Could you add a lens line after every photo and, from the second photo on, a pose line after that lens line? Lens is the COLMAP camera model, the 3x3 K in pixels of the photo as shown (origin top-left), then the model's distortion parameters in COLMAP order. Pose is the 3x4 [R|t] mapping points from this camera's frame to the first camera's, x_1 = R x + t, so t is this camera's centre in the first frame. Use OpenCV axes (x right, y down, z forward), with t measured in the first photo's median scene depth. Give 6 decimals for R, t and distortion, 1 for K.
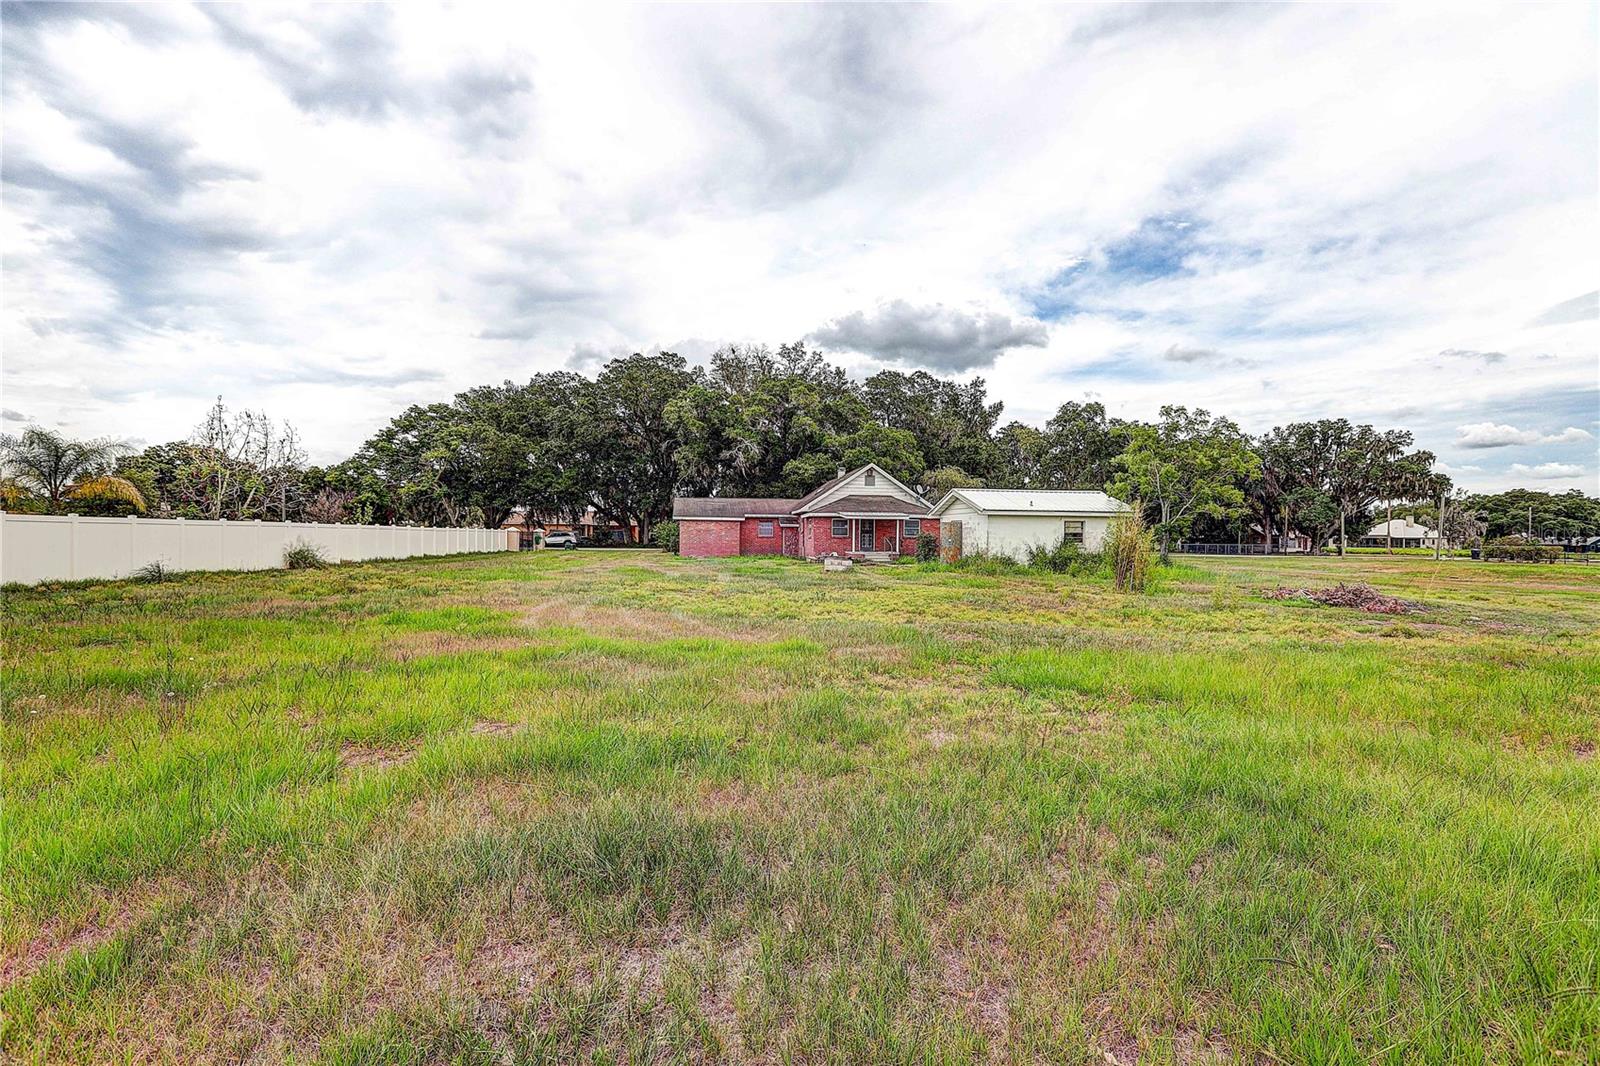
lens RADIAL K [[725.2, 0, 796.2], [0, 725.2, 535.6], [0, 0, 1]] dist [-0.058612, 0.022542]
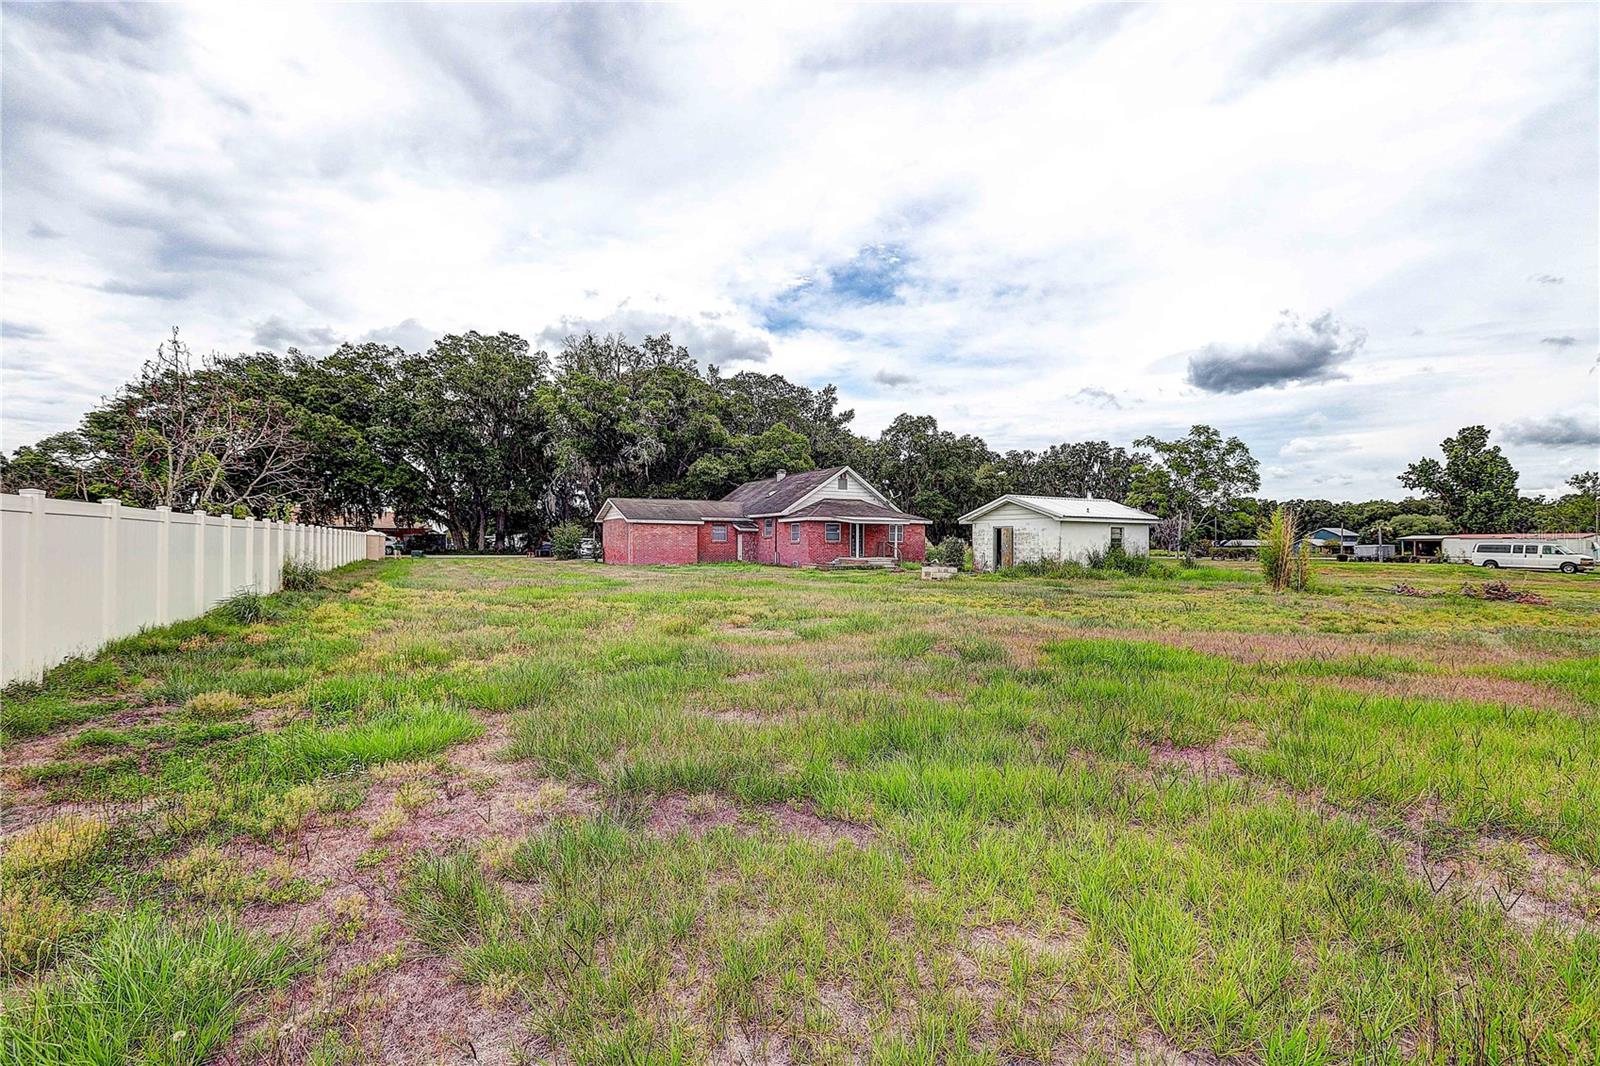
lens RADIAL K [[729.0, 0, 791.4], [0, 729.0, 538.1], [0, 0, 1]] dist [-0.060582, 0.037696]
pose [[0.939778, 0.000681, 0.341785, -0.217784], [-0.000100, 0.999999, -0.001716, -0.001306], [-0.341785, 0.001578, 0.939777, 0.074608]]
